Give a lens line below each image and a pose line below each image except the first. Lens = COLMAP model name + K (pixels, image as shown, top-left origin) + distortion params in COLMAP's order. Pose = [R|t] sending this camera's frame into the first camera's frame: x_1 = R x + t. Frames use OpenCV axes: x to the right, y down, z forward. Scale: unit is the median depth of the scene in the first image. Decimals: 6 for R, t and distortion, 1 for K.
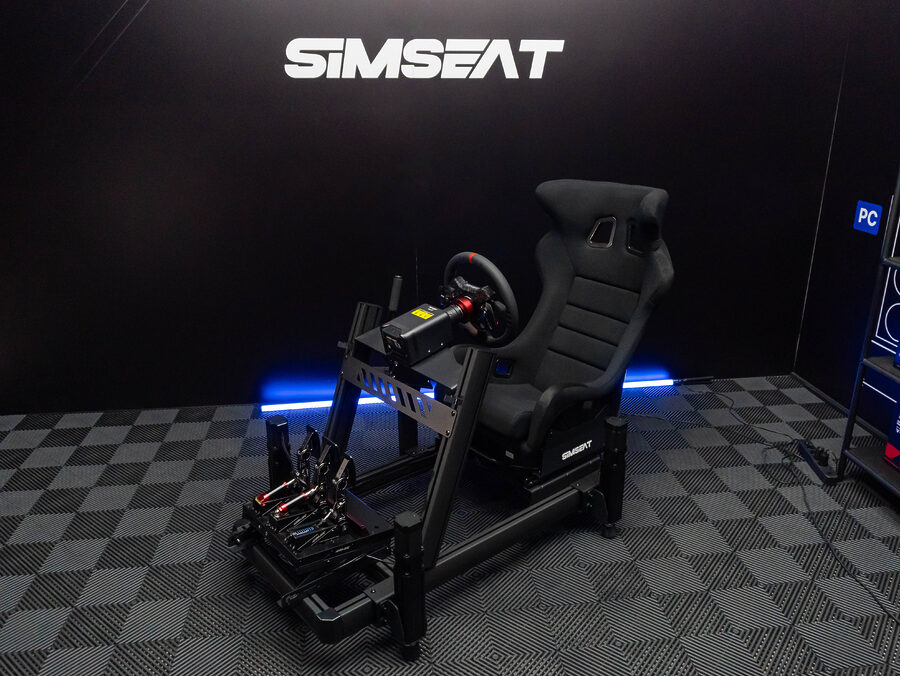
lens RADIAL K [[680.7, 0, 450.0], [0, 680.7, 338.0], [0, 0, 1]] dist [-0.008988, -0.003744]
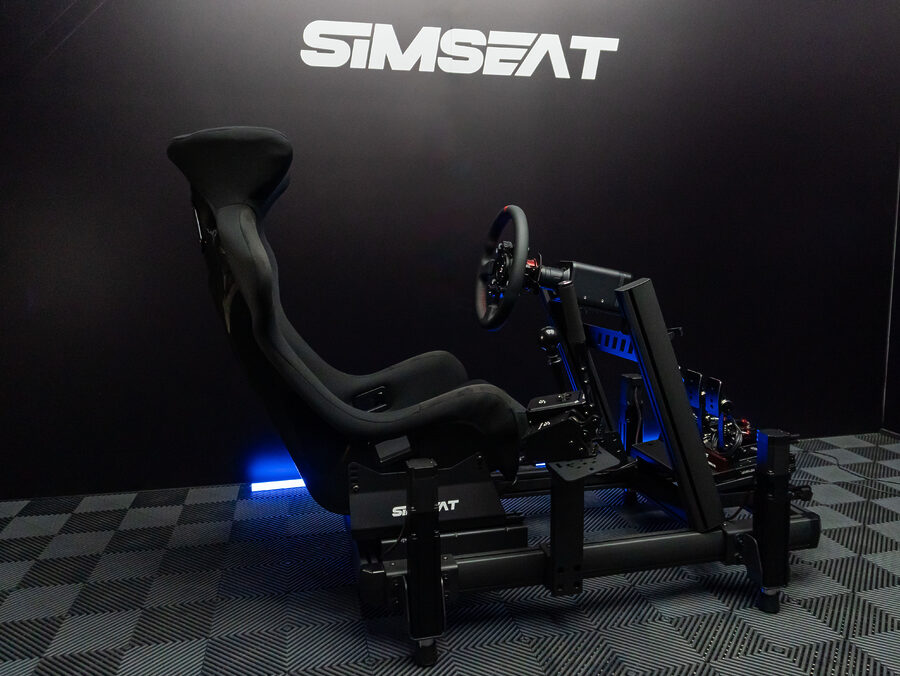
lens RADIAL K [[692.6, 0, 450.0], [0, 692.6, 338.0], [0, 0, 1]] dist [-0.013915, -0.003497]
pose [[0.995431, -0.016939, 0.093974, -0.143000], [0.036194, 0.977635, -0.207171, 0.122584], [-0.088363, 0.209626, 0.973781, 0.226665]]
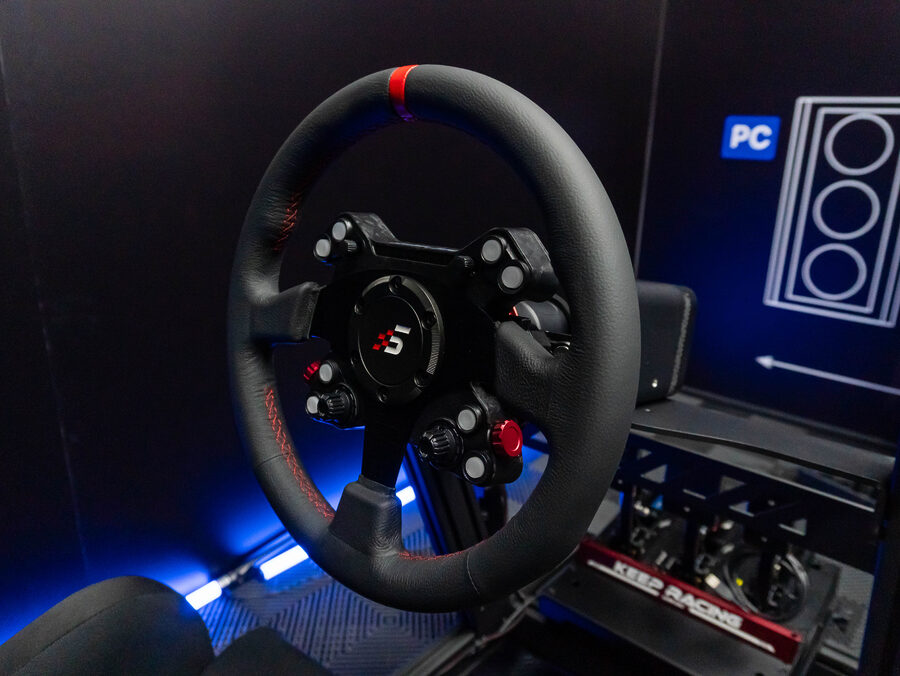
lens RADIAL K [[680.7, 0, 450.0], [0, 680.7, 338.0], [0, 0, 1]] dist [-0.008988, -0.003744]
pose [[0.754893, -0.182560, 0.629928, -0.122092], [0.205614, 0.977933, 0.037011, -0.063759], [-0.622784, 0.101583, 0.775771, 0.680753]]
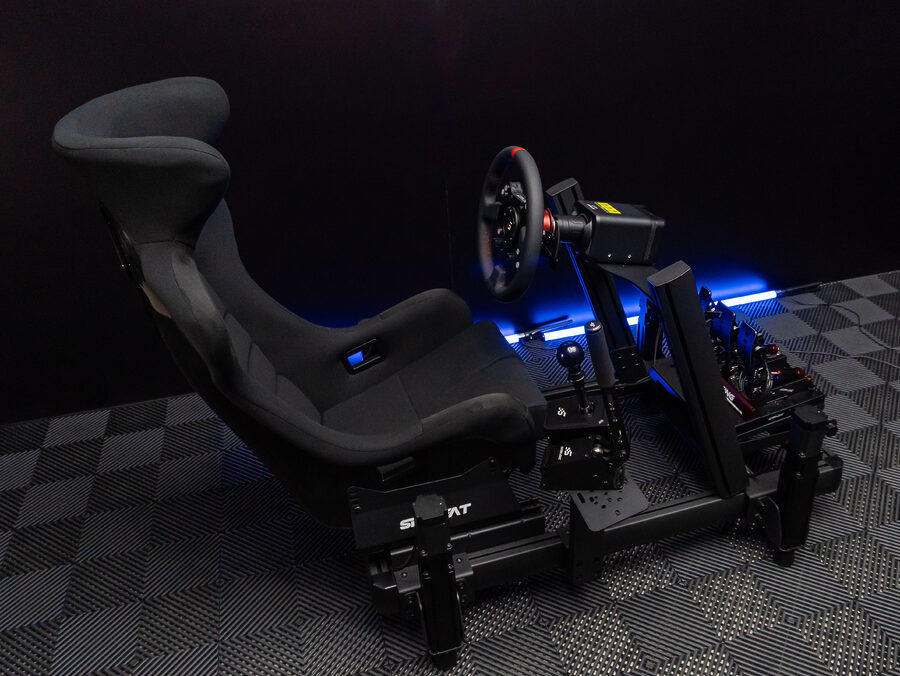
lens RADIAL K [[727.8, 0, 501.2], [0, 727.8, 312.5], [0, 0, 1]] dist [-0.006939, -0.003838]
pose [[0.983726, -0.100399, 0.149010, -0.130490], [0.077721, 0.985488, 0.150905, -0.078183], [-0.161998, -0.136868, 0.977253, 0.281663]]
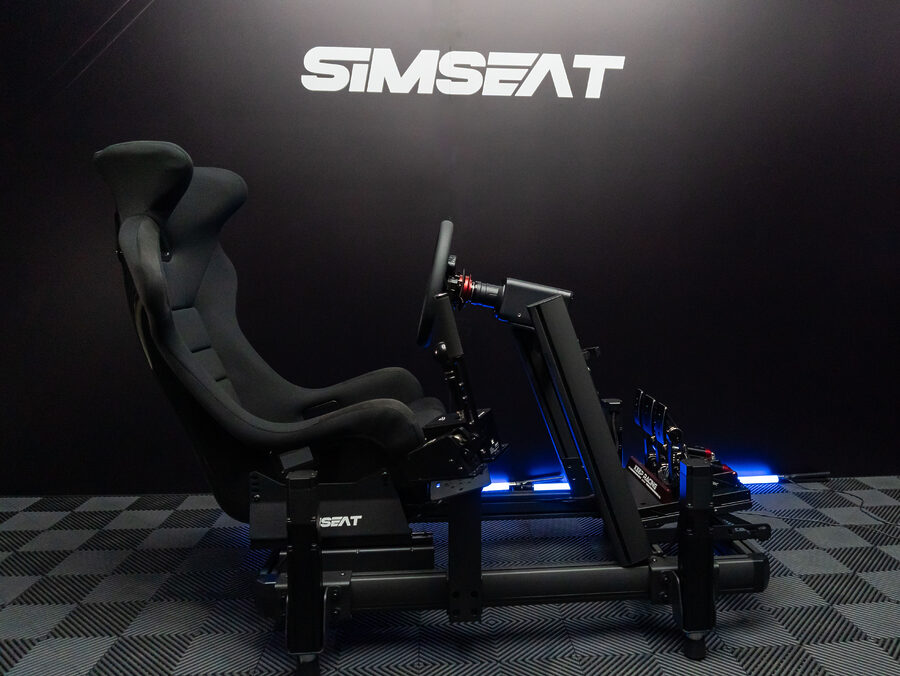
lens RADIAL K [[687.2, 0, 486.4], [0, 687.2, 338.6], [0, 0, 1]] dist [-0.013353, -0.009118]
pose [[0.999417, 0.010548, -0.032482, 0.023748], [-0.018195, 0.969341, -0.245045, 0.129939], [0.028902, 0.245493, 0.968968, 0.236483]]
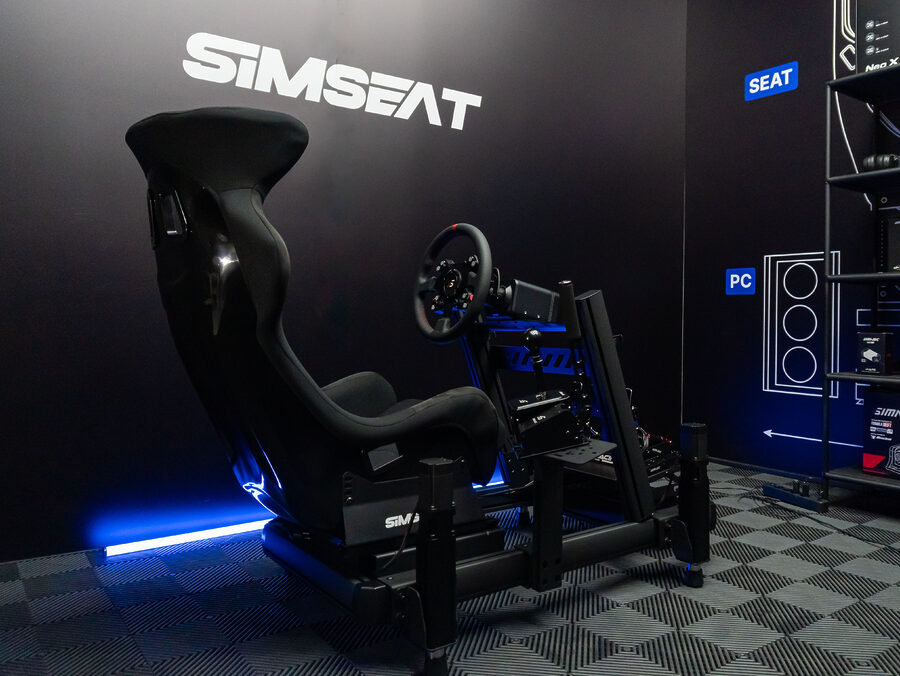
lens RADIAL K [[709.8, 0, 467.2], [0, 709.8, 332.7], [0, 0, 1]] dist [-0.017216, -0.002063]
pose [[0.880538, 0.002260, 0.473970, -0.331045], [0.148384, 0.948408, -0.280188, 0.163101], [-0.450150, 0.317046, 0.834774, 0.273380]]
